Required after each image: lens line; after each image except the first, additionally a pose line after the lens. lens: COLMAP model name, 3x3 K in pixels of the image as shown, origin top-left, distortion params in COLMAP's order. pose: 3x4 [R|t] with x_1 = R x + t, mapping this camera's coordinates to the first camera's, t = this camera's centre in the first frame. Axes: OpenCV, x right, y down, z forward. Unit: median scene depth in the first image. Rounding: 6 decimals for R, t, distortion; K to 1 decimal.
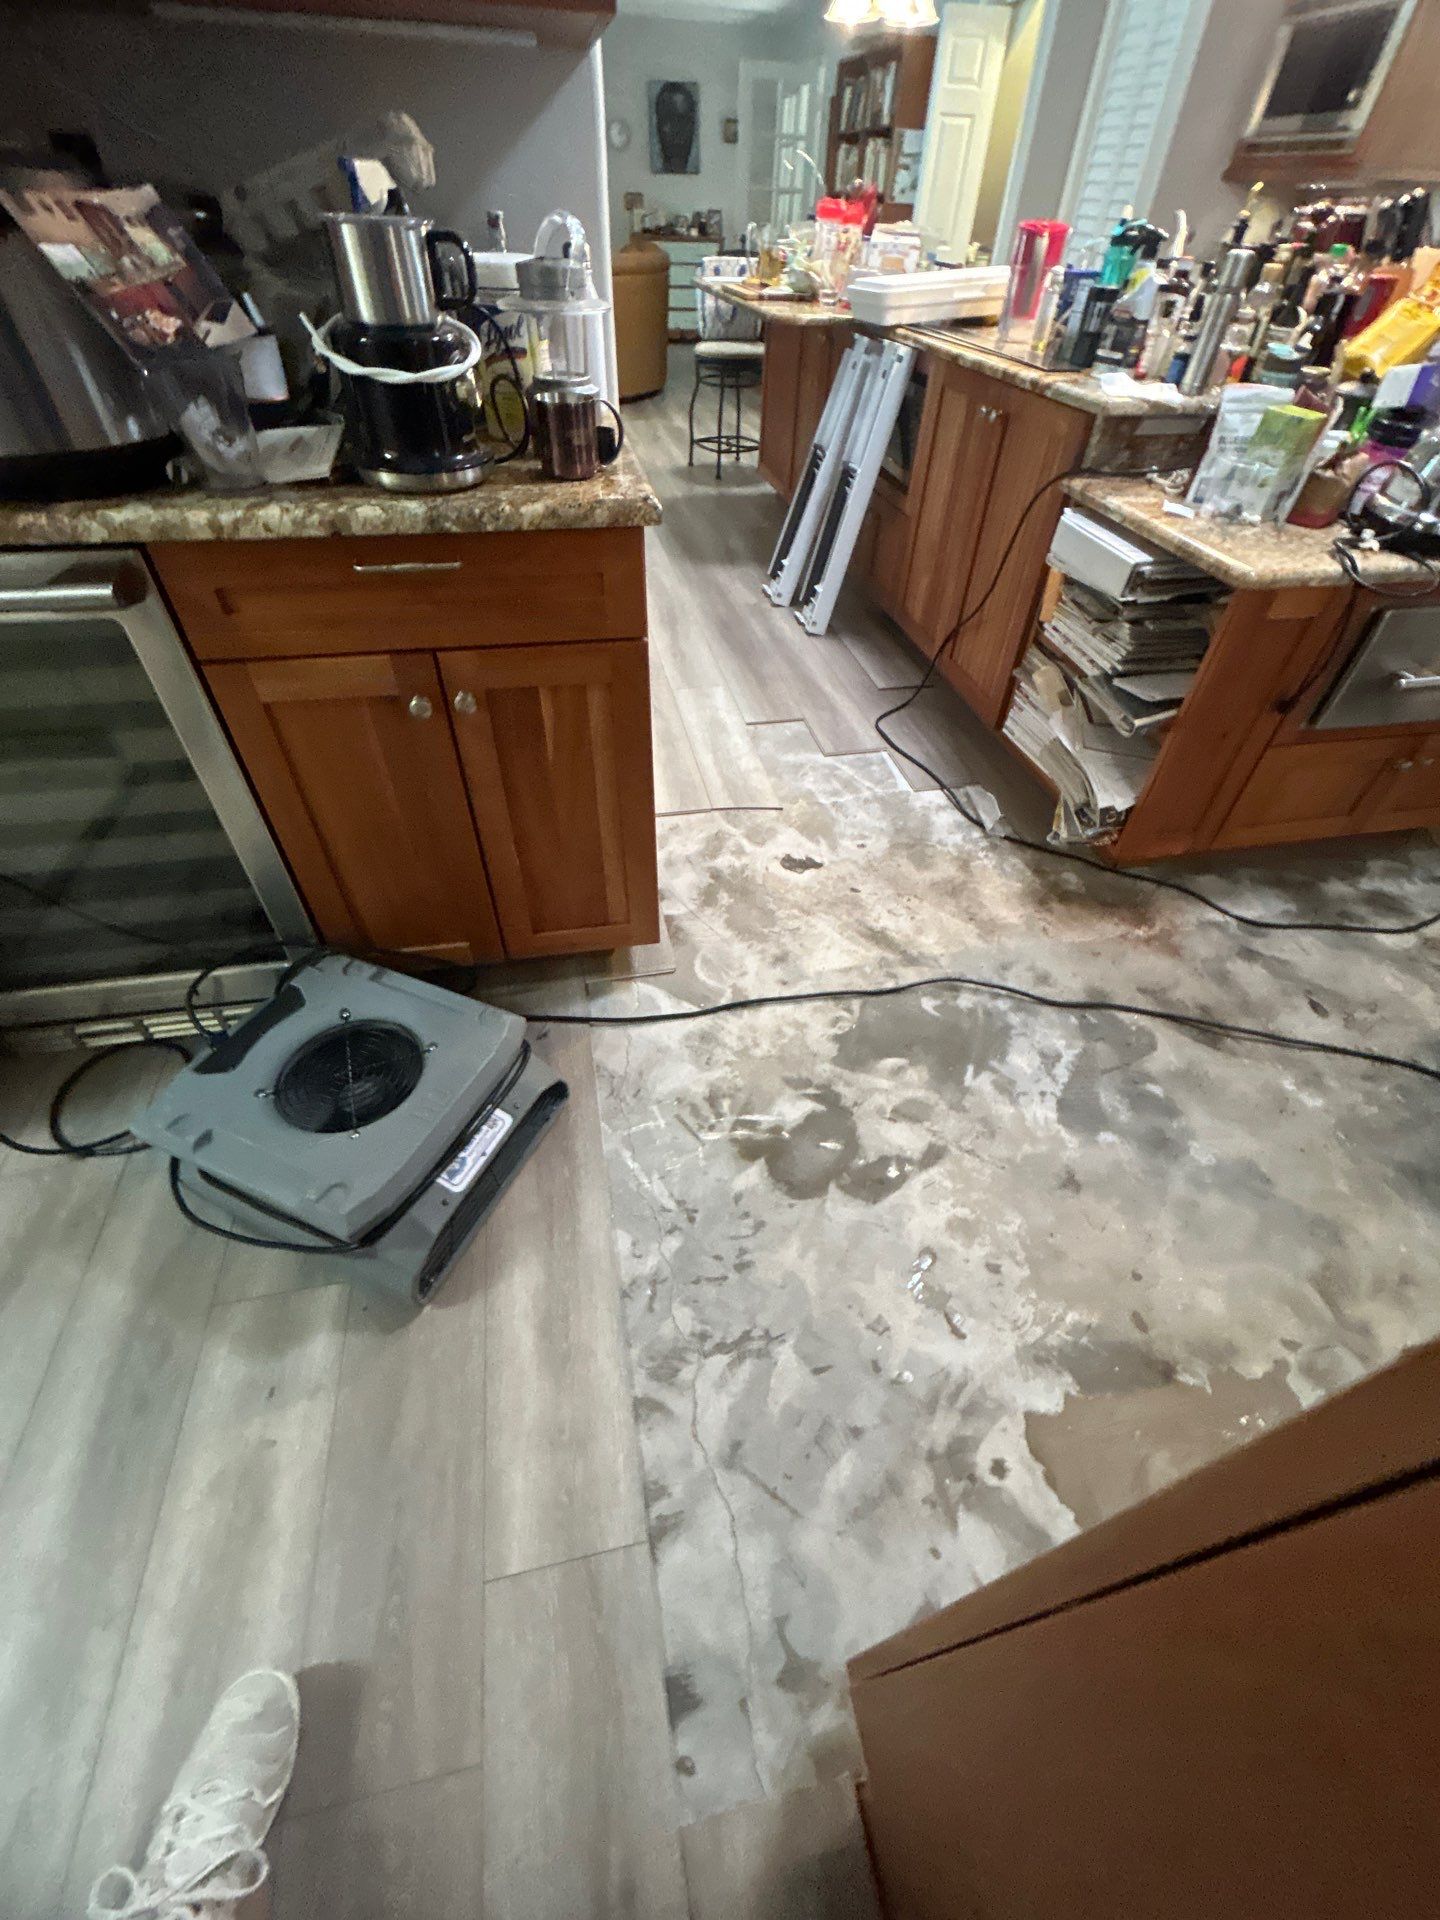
lens RADIAL K [[770.8, 0, 725.0], [0, 770.8, 953.7], [0, 0, 1]] dist [-0.002422, 0.000984]
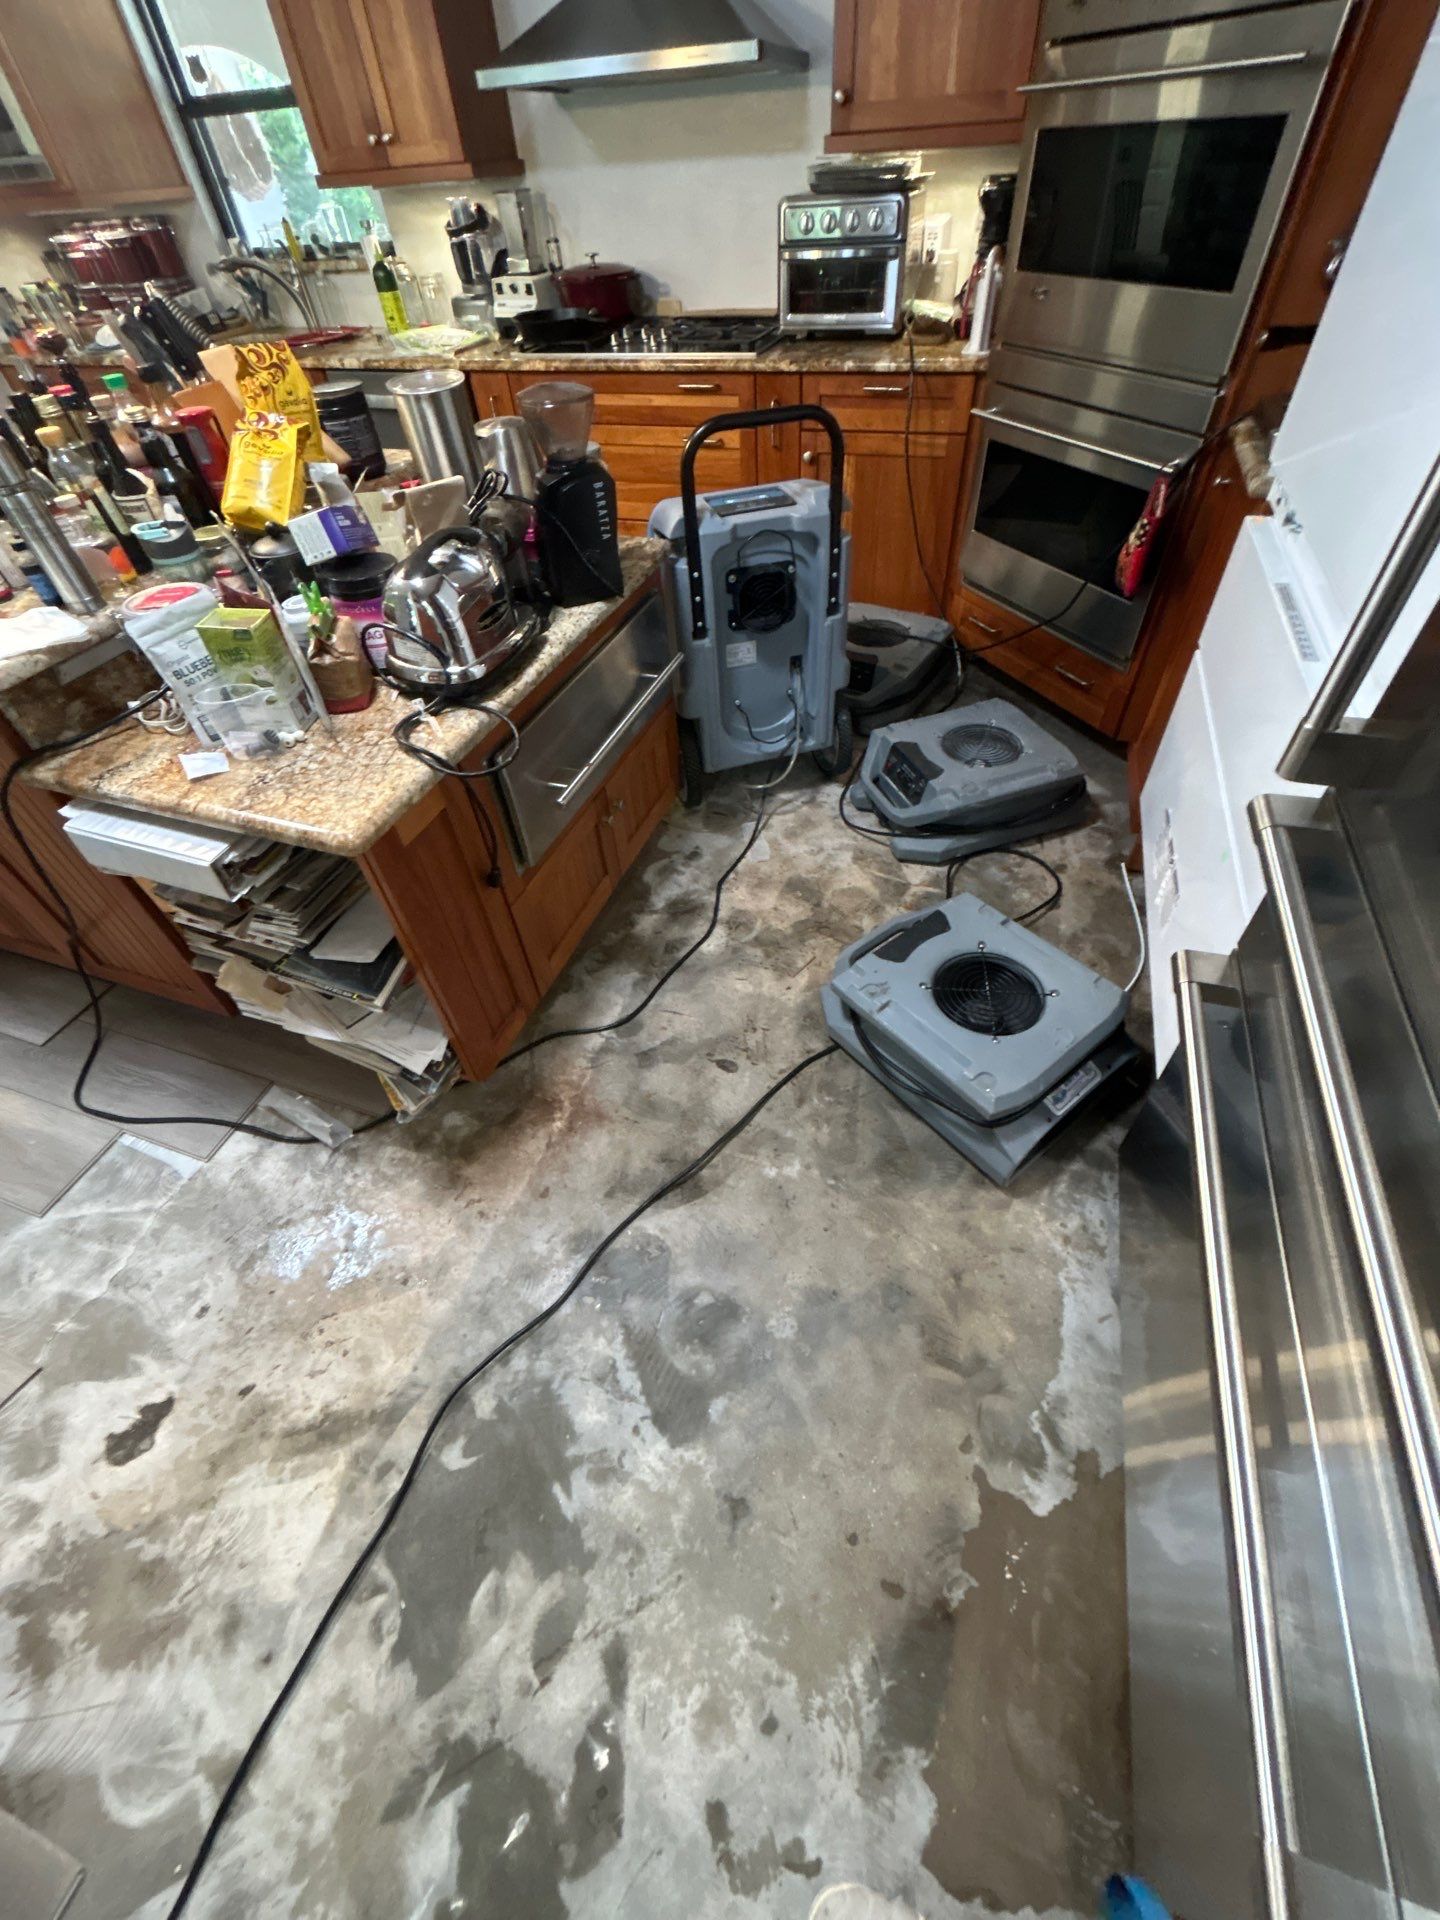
lens RADIAL K [[770.8, 0, 723.6], [0, 770.8, 955.0], [0, 0, 1]] dist [-0.002422, 0.000984]
pose [[0.514836, -0.659392, 0.547856, 0.327291], [0.646107, 0.718471, 0.257577, -0.319799], [-0.563462, 0.221364, 0.795932, 0.168946]]
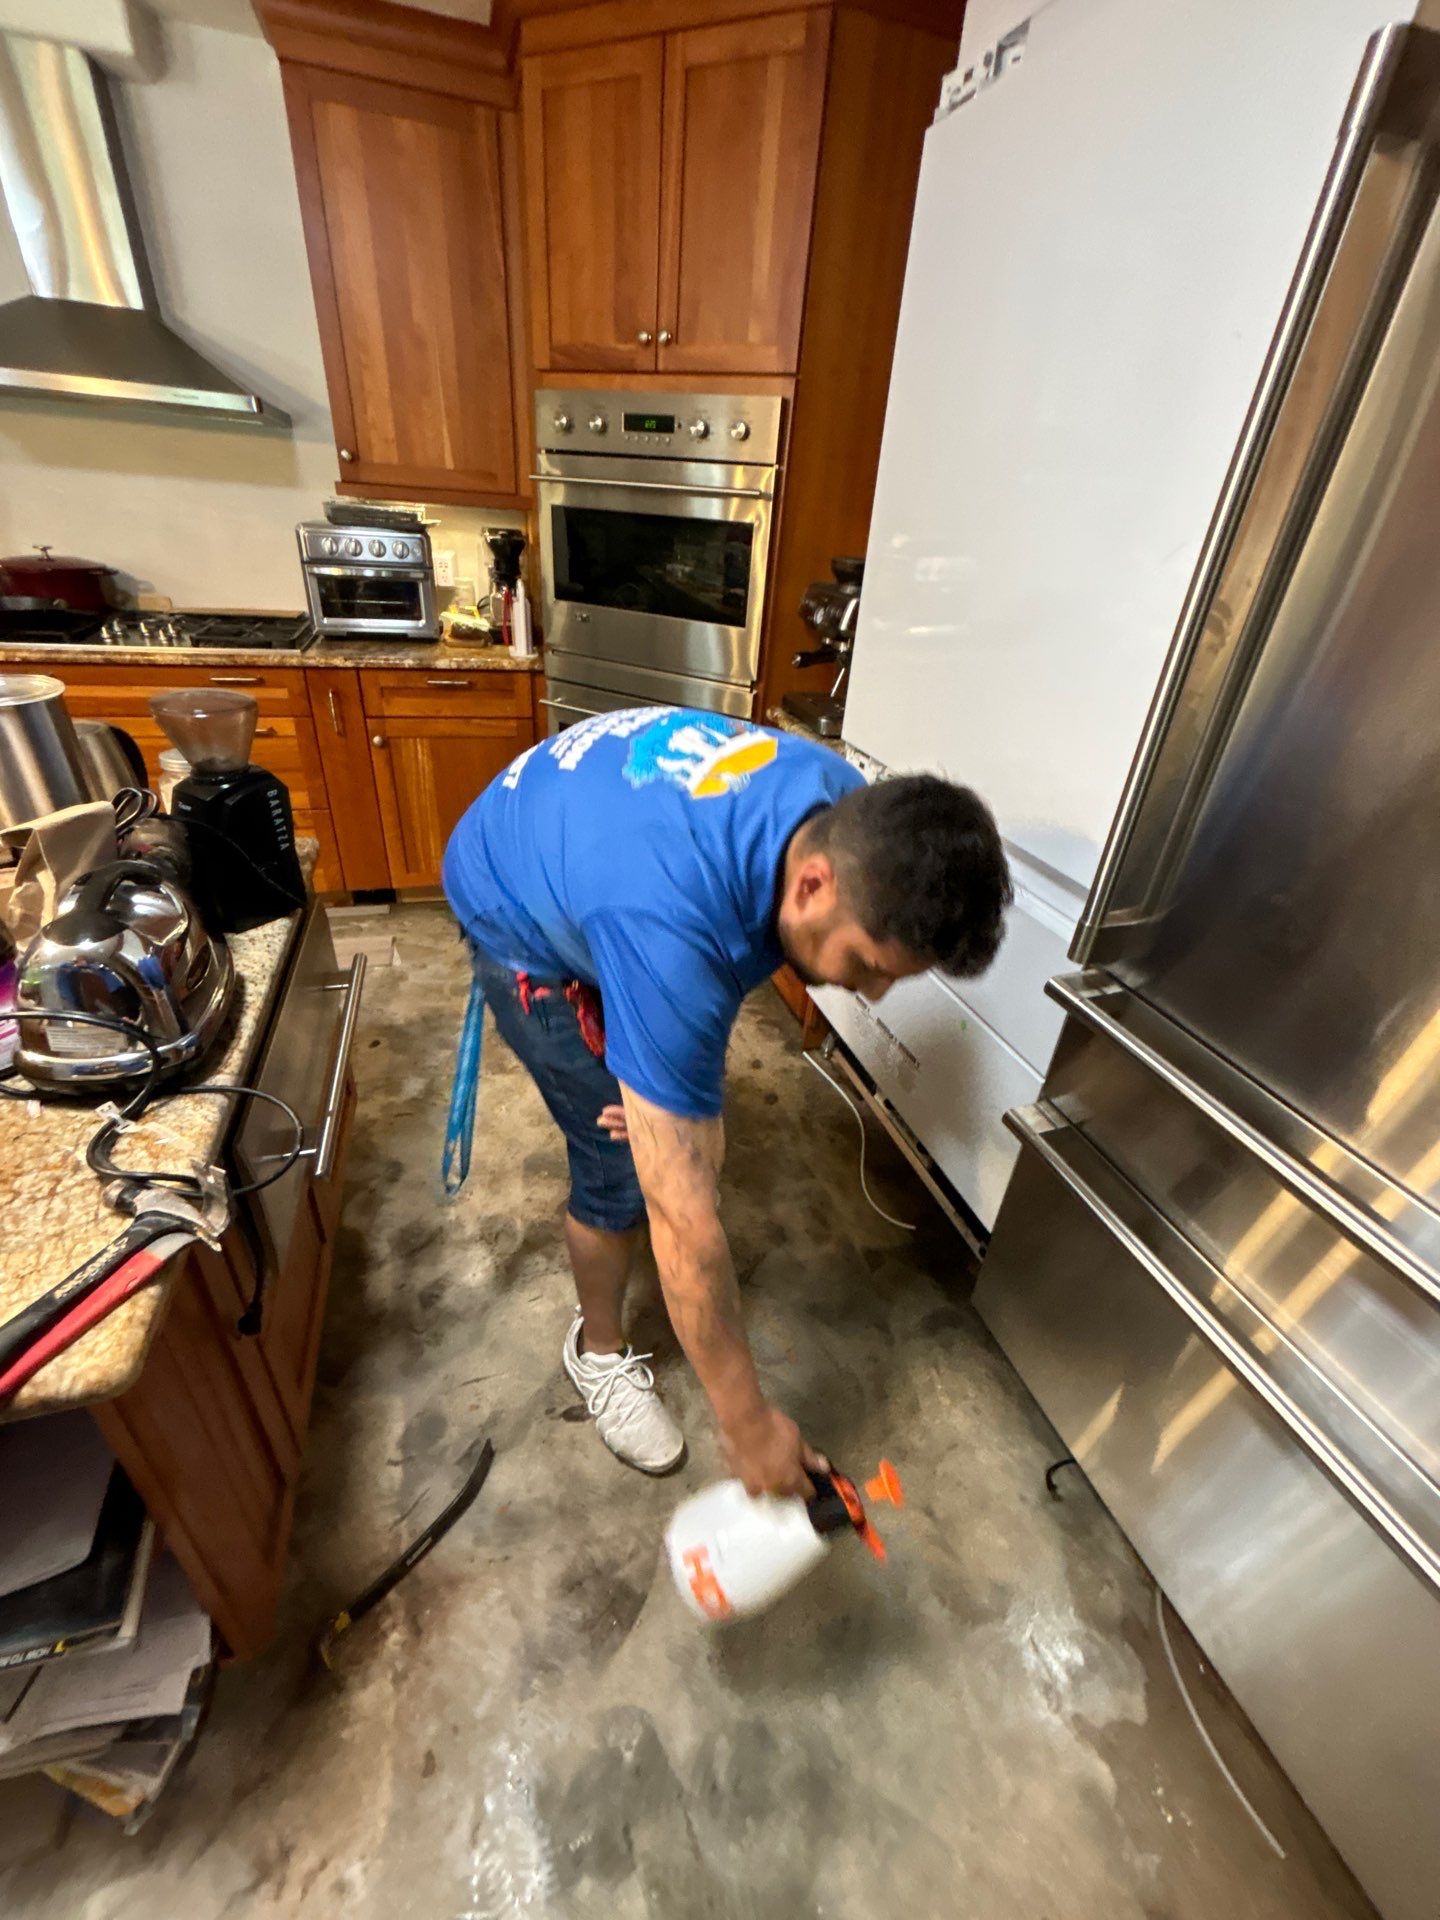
lens RADIAL K [[770.8, 0, 719.3], [0, 770.8, 952.0], [0, 0, 1]] dist [-0.002422, 0.000984]
pose [[-0.087437, -0.527760, 0.844881, 0.343692], [0.639988, 0.620186, 0.453635, -0.545879], [-0.763394, 0.580378, 0.283533, 0.387718]]
